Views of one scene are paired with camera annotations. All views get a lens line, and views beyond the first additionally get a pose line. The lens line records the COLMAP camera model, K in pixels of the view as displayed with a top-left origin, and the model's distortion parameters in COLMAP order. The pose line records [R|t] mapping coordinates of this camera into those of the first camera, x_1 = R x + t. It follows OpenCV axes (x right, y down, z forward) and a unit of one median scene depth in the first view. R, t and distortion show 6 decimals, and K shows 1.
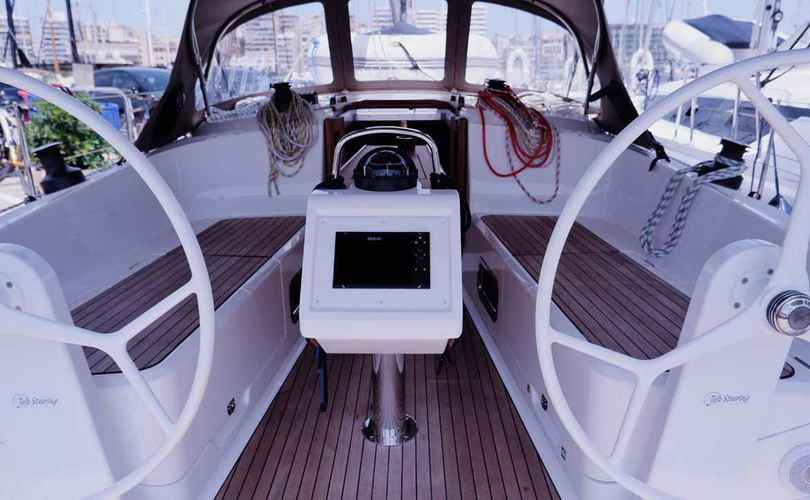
lens RADIAL K [[583.5, 0, 401.5], [0, 583.5, 259.4], [0, 0, 1]] dist [-0.022319, 0.007953]
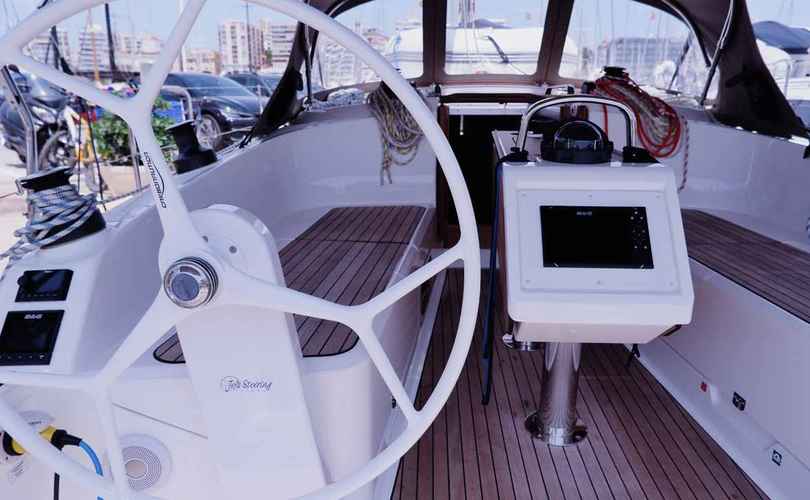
lens RADIAL K [[574.1, 0, 405.0], [0, 574.1, 250.0], [0, 0, 1]] dist [-0.009715, -0.004177]
pose [[0.999593, 0.012749, -0.025519, -0.162821], [-0.013547, 0.999418, -0.031320, 0.028466], [0.025105, 0.031652, 0.999184, 0.056825]]
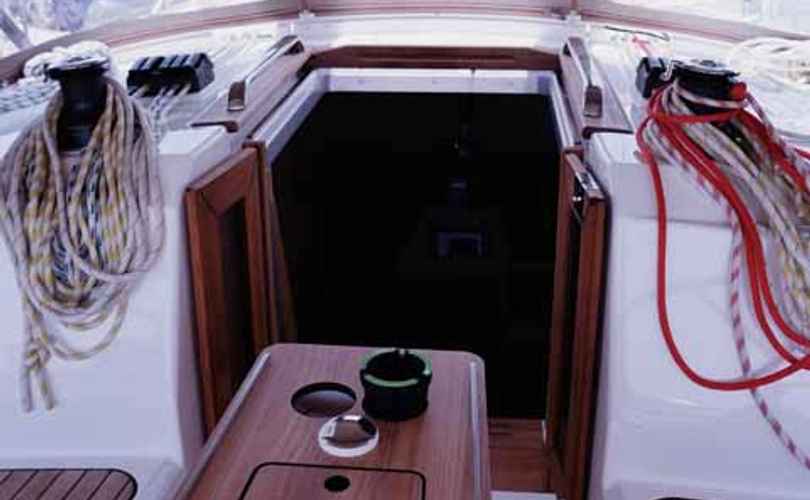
lens RADIAL K [[904.5, 0, 405.0], [0, 904.5, 250.0], [0, 0, 1]] dist [-0.007646, -0.001770]
pose [[0.996552, 0.029572, -0.077518, 0.038524], [-0.021715, 0.994719, 0.100311, -0.264427], [0.080075, -0.098282, 0.991932, 0.491814]]
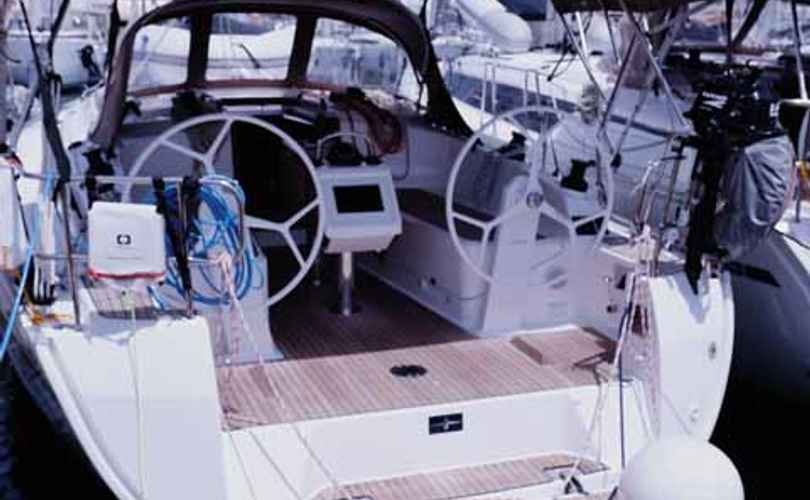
lens RADIAL K [[1110.8, 0, 405.0], [0, 1110.8, 250.0], [0, 0, 1]] dist [-0.004670, -0.004042]
pose [[0.931483, -0.058444, 0.359059, -0.668369], [0.087542, 0.994018, -0.065307, 0.231704], [-0.353094, 0.092265, 0.931027, -1.364219]]
